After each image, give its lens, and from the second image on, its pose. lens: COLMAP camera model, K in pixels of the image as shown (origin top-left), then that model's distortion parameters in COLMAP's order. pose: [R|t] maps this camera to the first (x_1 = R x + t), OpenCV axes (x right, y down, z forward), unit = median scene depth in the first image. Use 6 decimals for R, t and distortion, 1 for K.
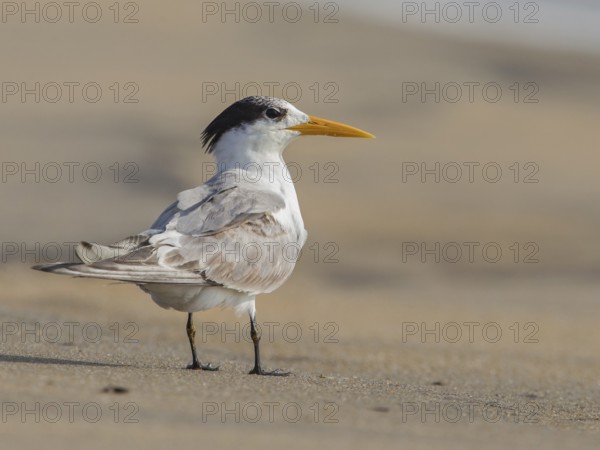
lens RADIAL K [[278.6, 0, 300.0], [0, 278.6, 225.0], [0, 0, 1]] dist [0.000000, 0.000128]
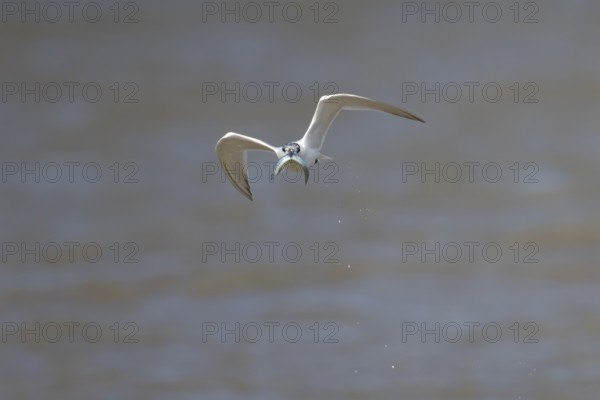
lens RADIAL K [[278.8, 0, 300.0], [0, 278.8, 200.0], [0, 0, 1]] dist [-0.000235, -0.000196]
pose [[1.000000, -0.000349, 0.000011, 0.000261], [0.000349, 1.000000, -0.000414, -0.807201], [-0.000011, 0.000414, 1.000000, -0.000483]]
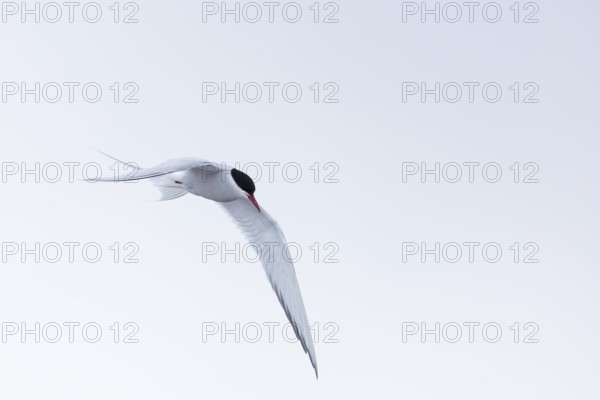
lens RADIAL K [[278.8, 0, 300.0], [0, 278.8, 200.0], [0, 0, 1]] dist [-0.000235, -0.000196]
pose [[1.000000, -0.000377, 0.000050, 0.000055], [0.000377, 1.000000, -0.000549, -0.375960], [-0.000050, 0.000549, 1.000000, -0.000197]]
